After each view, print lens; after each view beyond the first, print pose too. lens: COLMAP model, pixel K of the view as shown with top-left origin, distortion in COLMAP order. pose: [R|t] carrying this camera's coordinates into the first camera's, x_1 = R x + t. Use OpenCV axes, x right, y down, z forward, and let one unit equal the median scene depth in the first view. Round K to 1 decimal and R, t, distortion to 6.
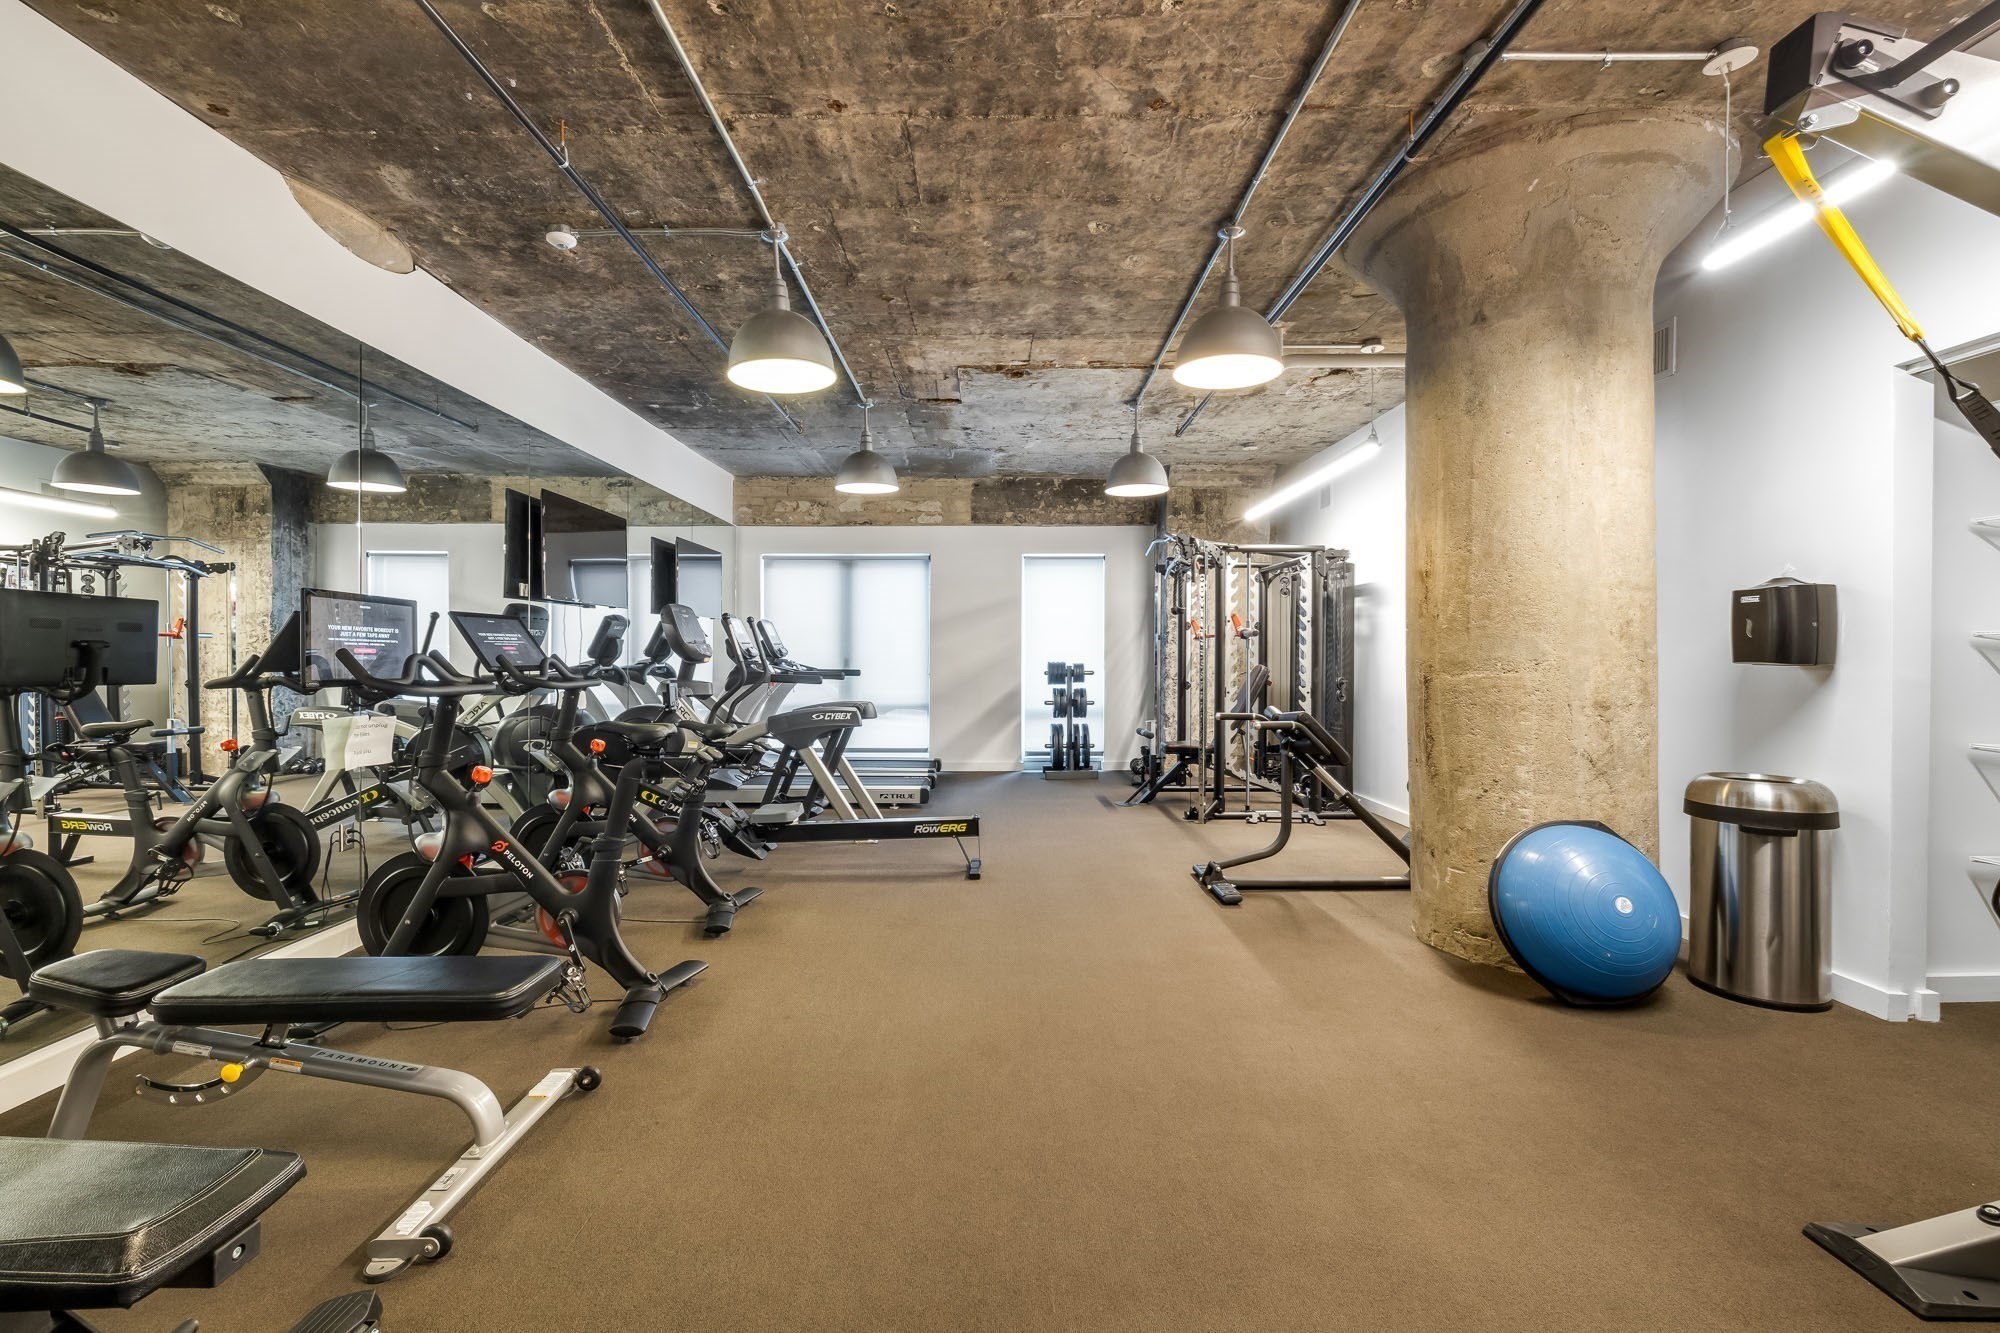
lens RADIAL K [[838.4, 0, 1000.0], [0, 838.4, 666.5], [0, 0, 1]] dist [-0.015011, 0.000215]
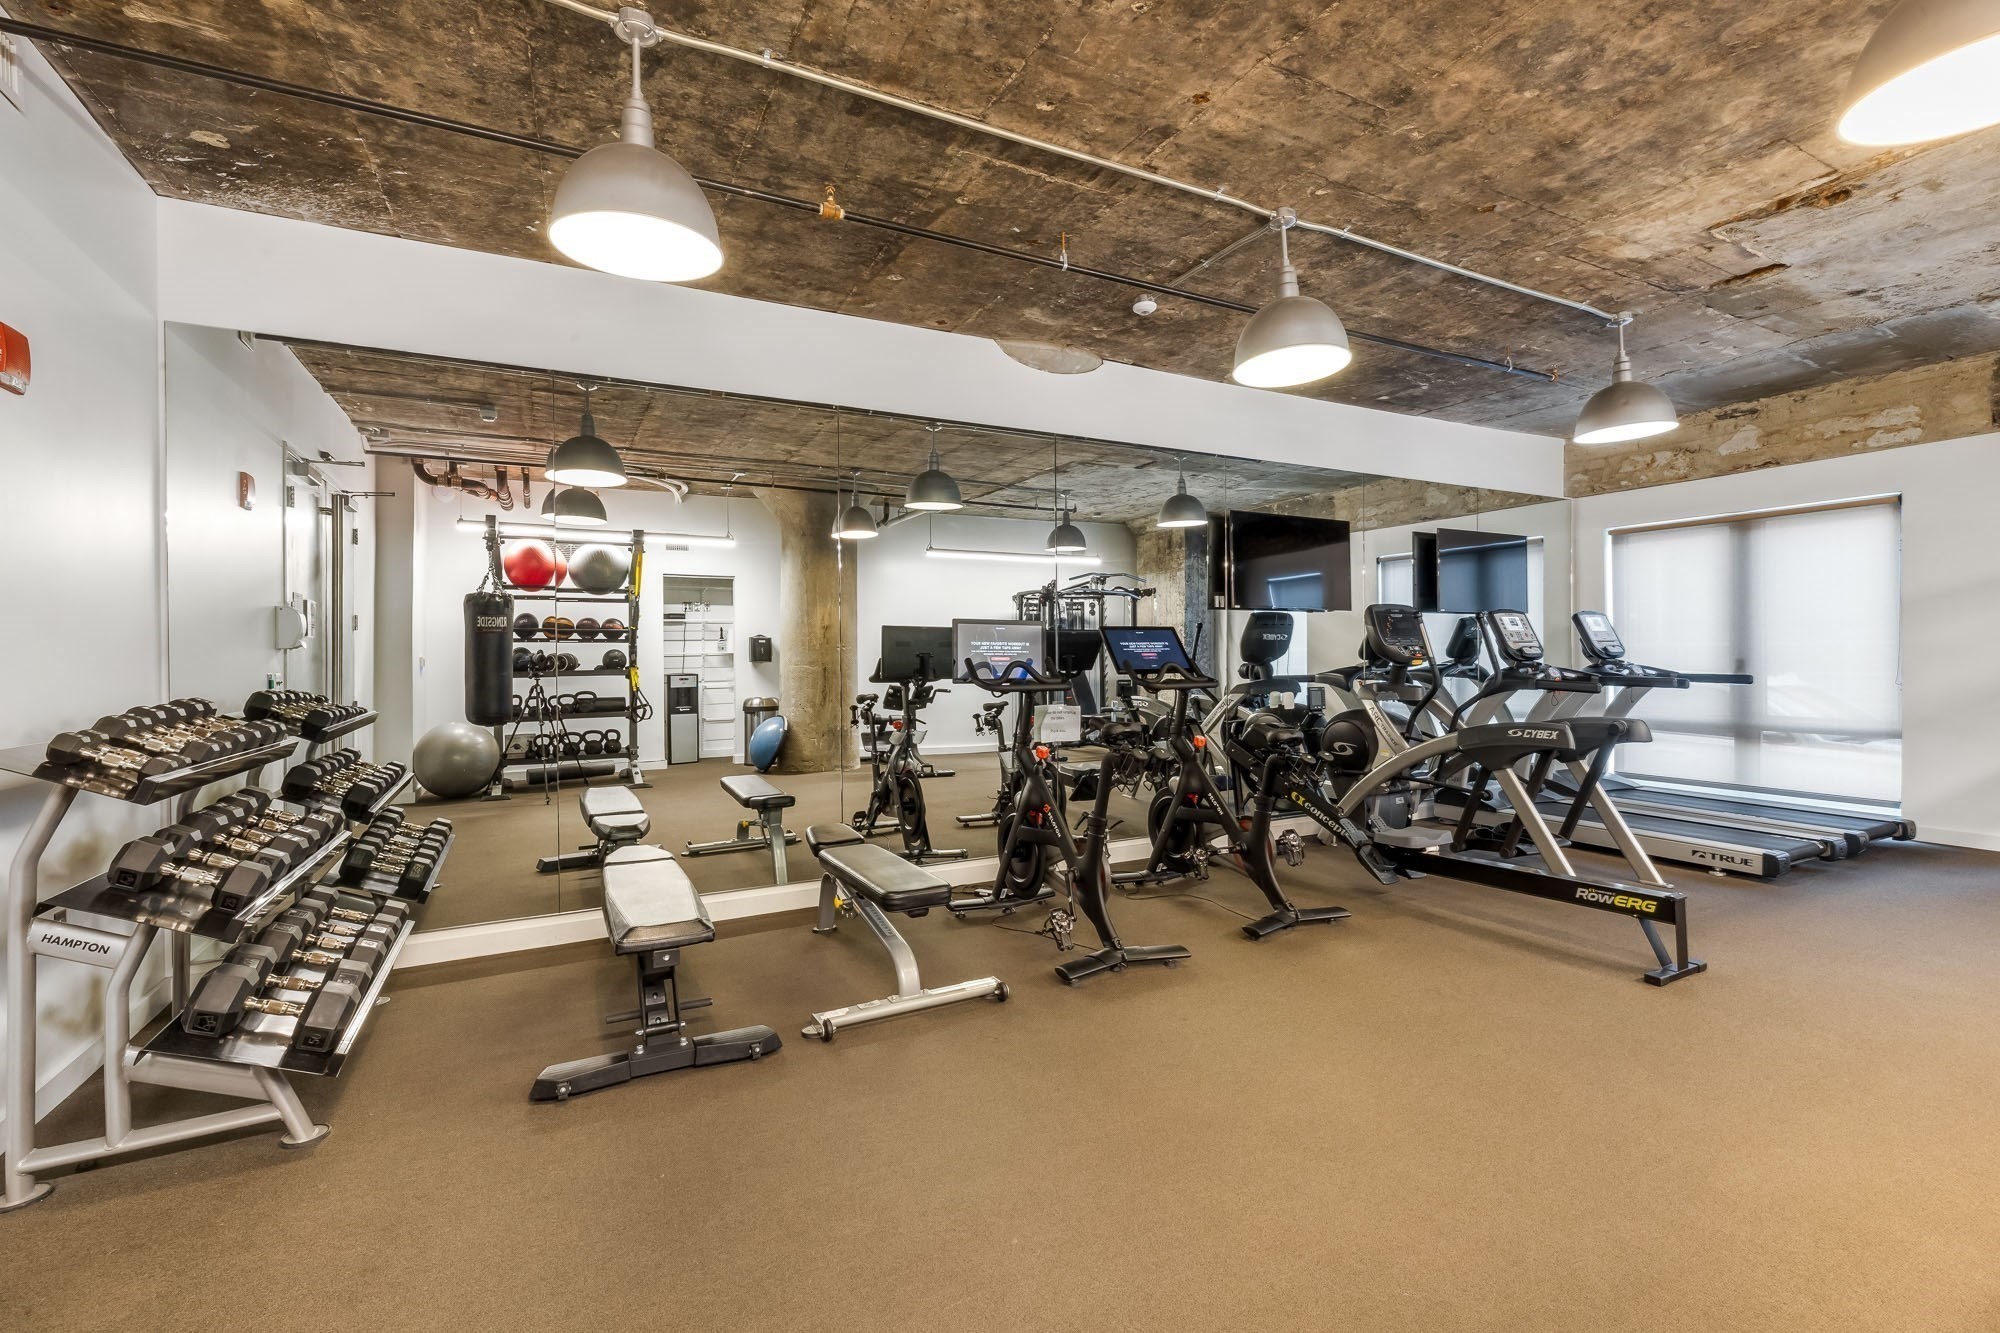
lens RADIAL K [[866.9, 0, 1000.0], [0, 866.9, 666.5], [0, 0, 1]] dist [-0.002721, 0.000345]
pose [[0.448647, 0.009360, -0.893660, 0.321861], [-0.004720, 0.999956, 0.008104, -0.009794], [0.893697, 0.000582, 0.448671, 0.179376]]
